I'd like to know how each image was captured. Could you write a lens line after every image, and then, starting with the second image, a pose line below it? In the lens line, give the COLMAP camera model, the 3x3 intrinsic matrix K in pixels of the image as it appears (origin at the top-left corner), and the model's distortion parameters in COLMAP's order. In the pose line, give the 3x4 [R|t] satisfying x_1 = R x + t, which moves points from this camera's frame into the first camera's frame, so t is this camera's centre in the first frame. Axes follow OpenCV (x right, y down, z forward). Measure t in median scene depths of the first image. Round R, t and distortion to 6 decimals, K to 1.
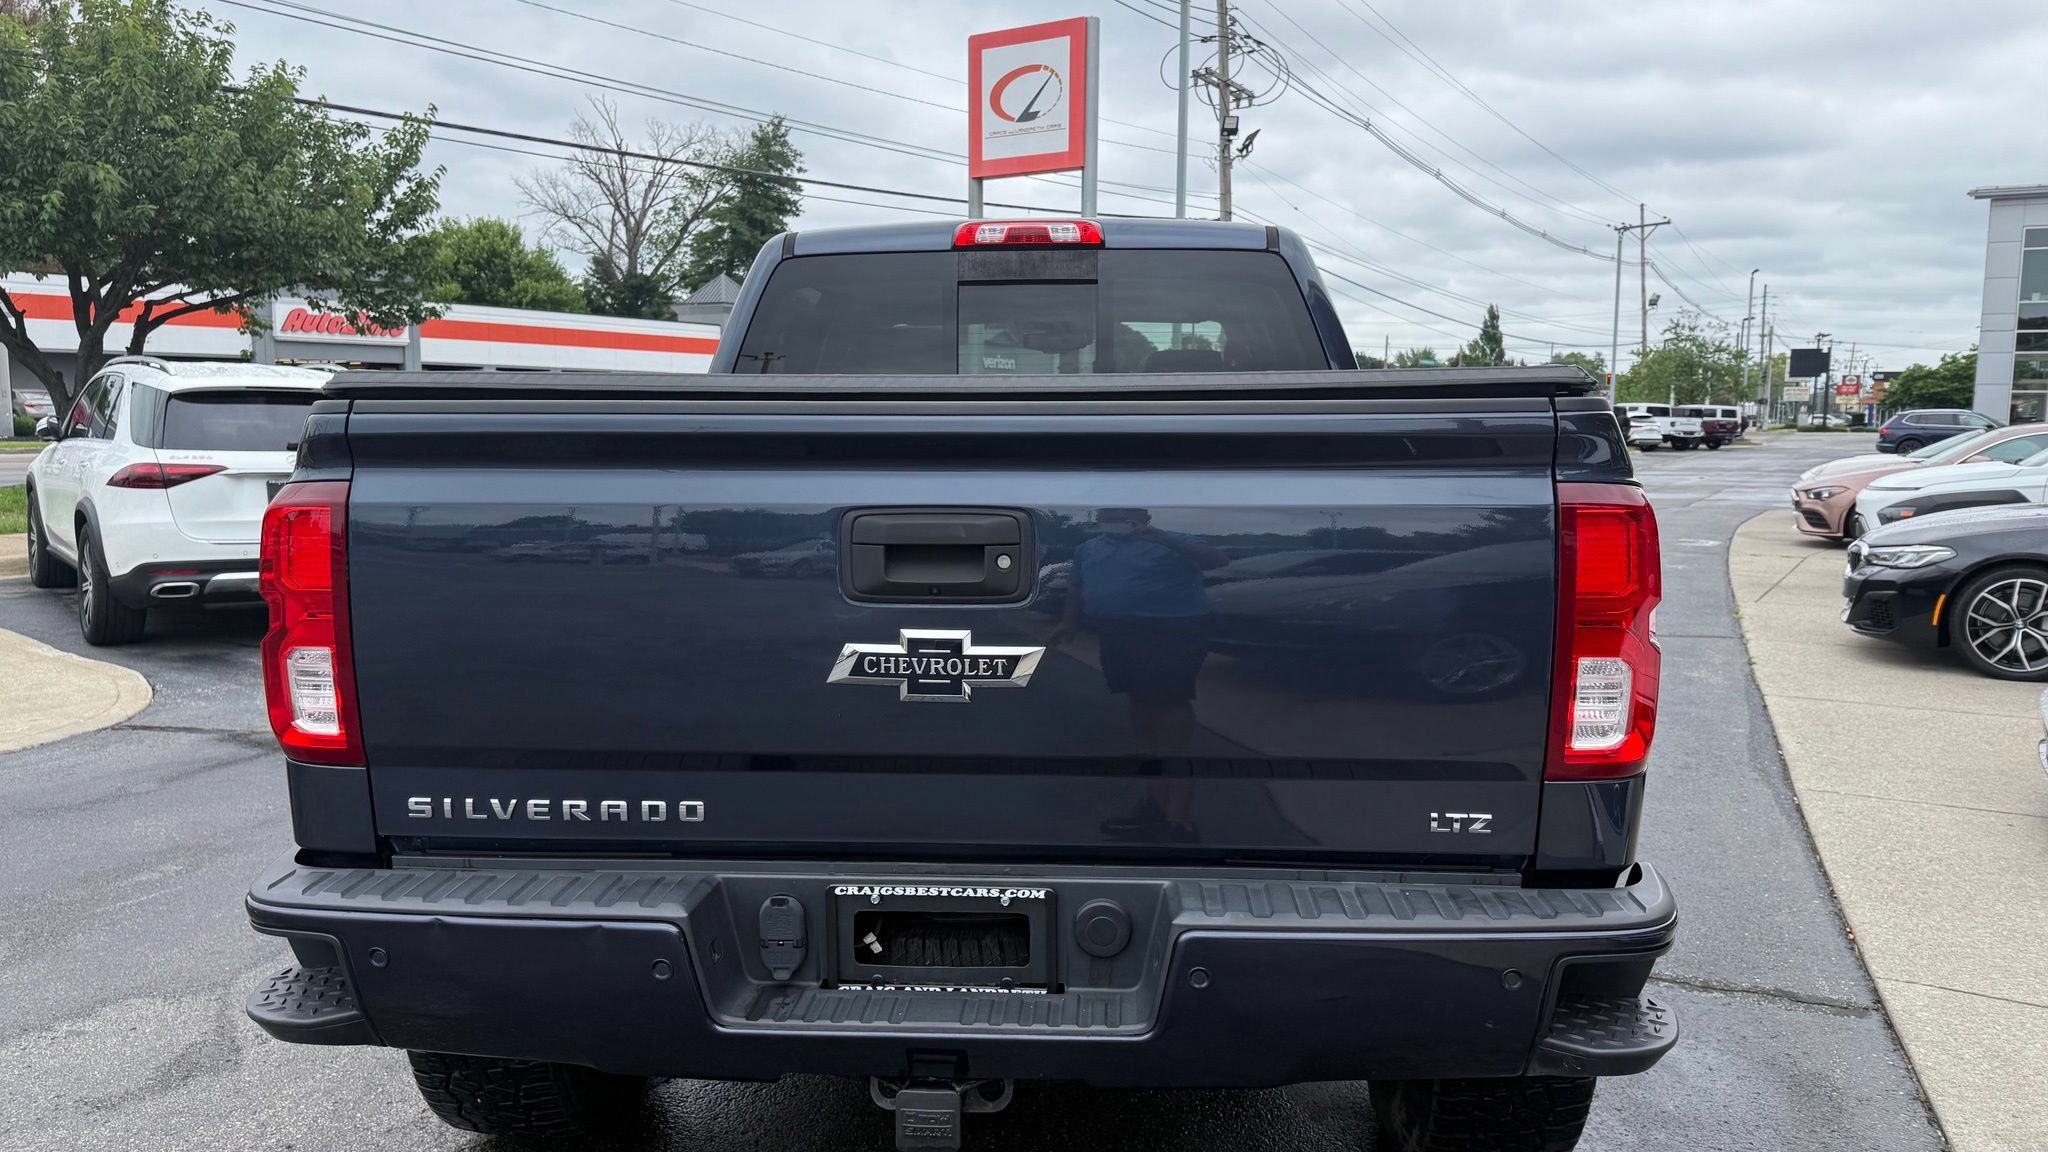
lens RADIAL K [[1452.1, 0, 1014.6], [0, 1452.1, 650.4], [0, 0, 1]] dist [0.056609, -0.063098]
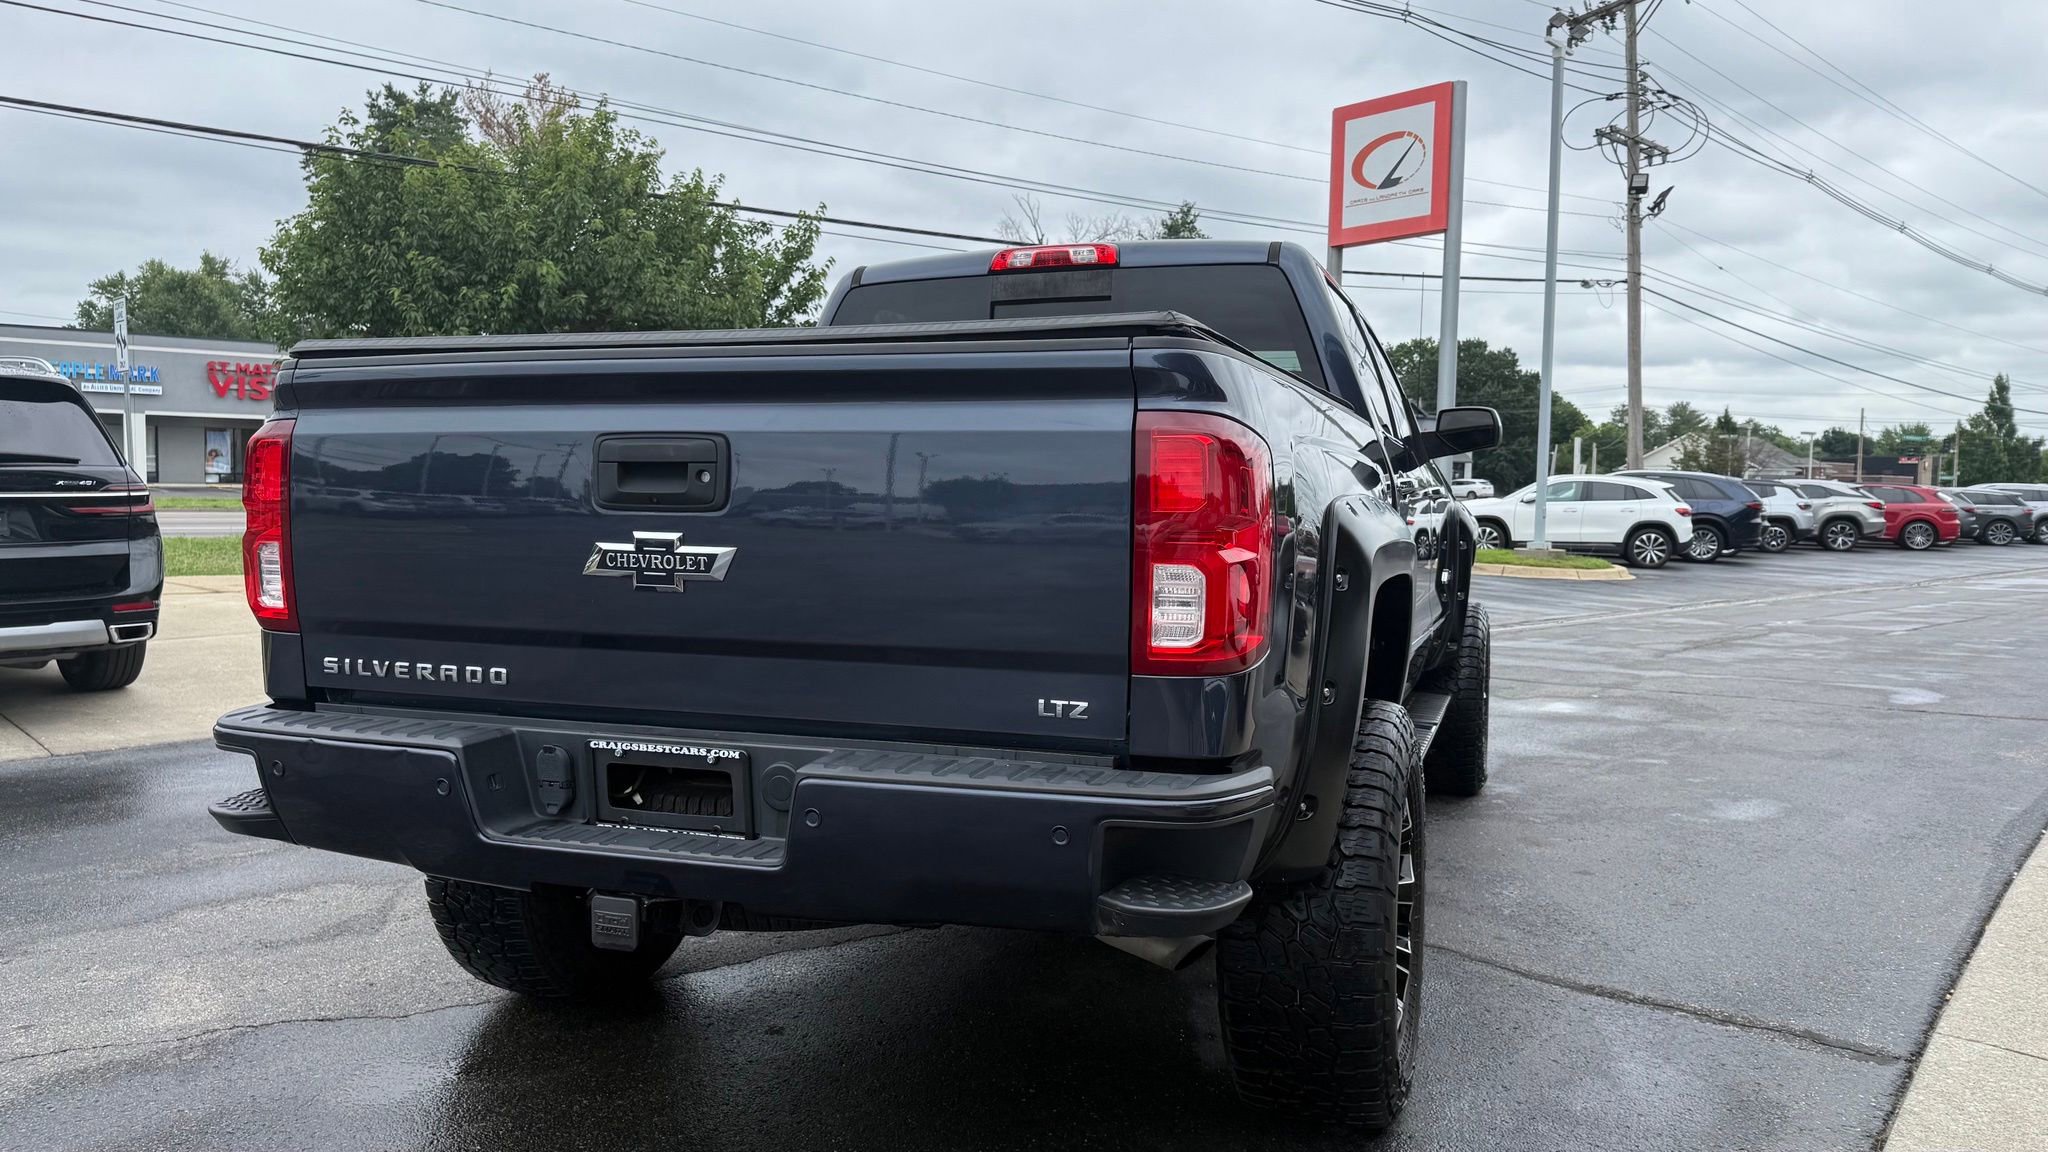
lens RADIAL K [[1452.1, 0, 990.4], [0, 1452.1, 651.0], [0, 0, 1]] dist [0.056609, -0.063098]
pose [[0.956516, 0.041585, -0.288702, 0.251870], [-0.056858, 0.997380, -0.044715, 0.054882], [0.286086, 0.059186, 0.956374, -0.045672]]
